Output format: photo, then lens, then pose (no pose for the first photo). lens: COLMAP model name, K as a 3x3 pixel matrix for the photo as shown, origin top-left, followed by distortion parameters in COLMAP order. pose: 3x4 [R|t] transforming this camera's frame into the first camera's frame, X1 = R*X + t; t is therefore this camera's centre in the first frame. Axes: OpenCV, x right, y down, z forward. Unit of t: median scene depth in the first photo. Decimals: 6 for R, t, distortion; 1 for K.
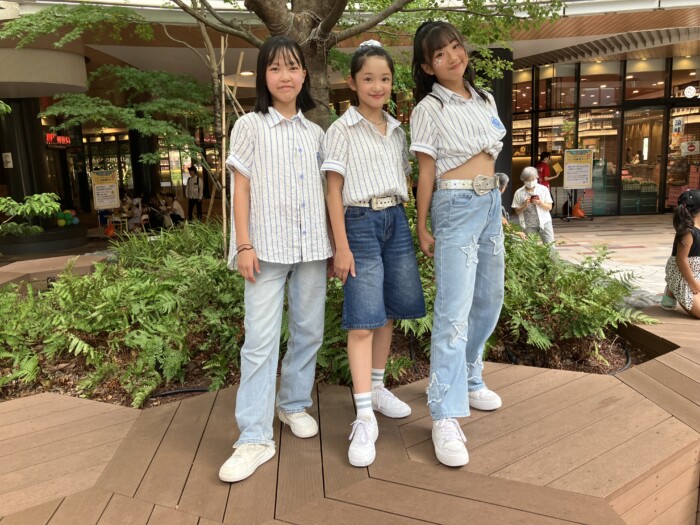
lens RADIAL K [[569.6, 0, 346.7], [0, 569.6, 272.0], [0, 0, 1]] dist [0.022549, -0.012848]
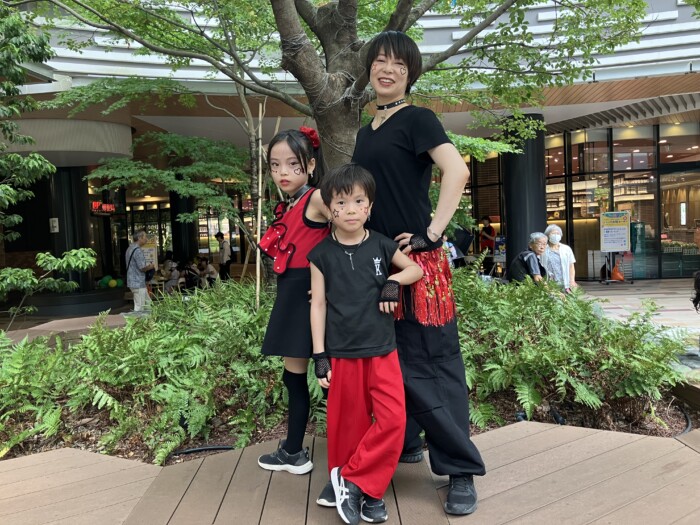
lens RADIAL K [[569.6, 0, 350.5], [0, 569.6, 268.5], [0, 0, 1]] dist [0.022549, -0.012848]
pose [[0.998678, 0.000472, -0.051409, -0.000227], [-0.006699, 0.992626, -0.121031, 0.010592], [0.050972, 0.121215, 0.991317, 0.015156]]
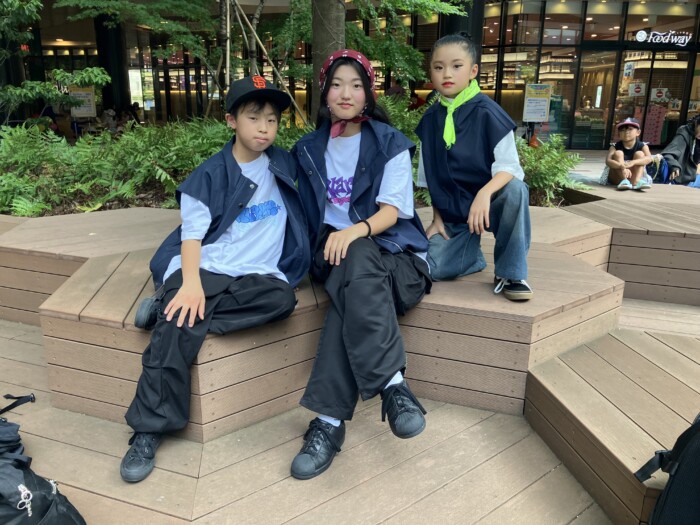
lens RADIAL K [[569.6, 0, 351.3], [0, 569.6, 268.6], [0, 0, 1]] dist [0.022549, -0.012848]
pose [[0.995351, 0.032077, 0.090820, -0.066541], [-0.040747, 0.994616, 0.095278, 0.085510], [-0.087275, -0.098536, 0.991299, -0.146023]]
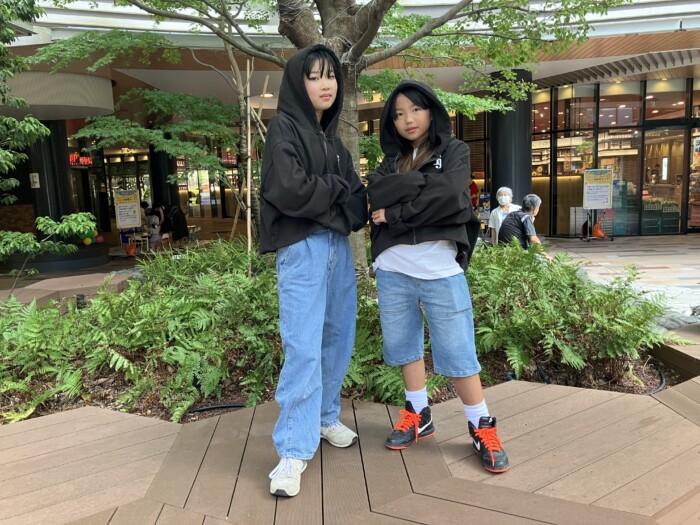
lens RADIAL K [[569.6, 0, 344.2], [0, 569.6, 277.1], [0, 0, 1]] dist [0.022549, -0.012848]
pose [[0.999580, 0.004712, -0.028586, -0.015492], [-0.005424, 0.999676, -0.024885, 0.000702], [0.028459, 0.025030, 0.999282, -0.007574]]
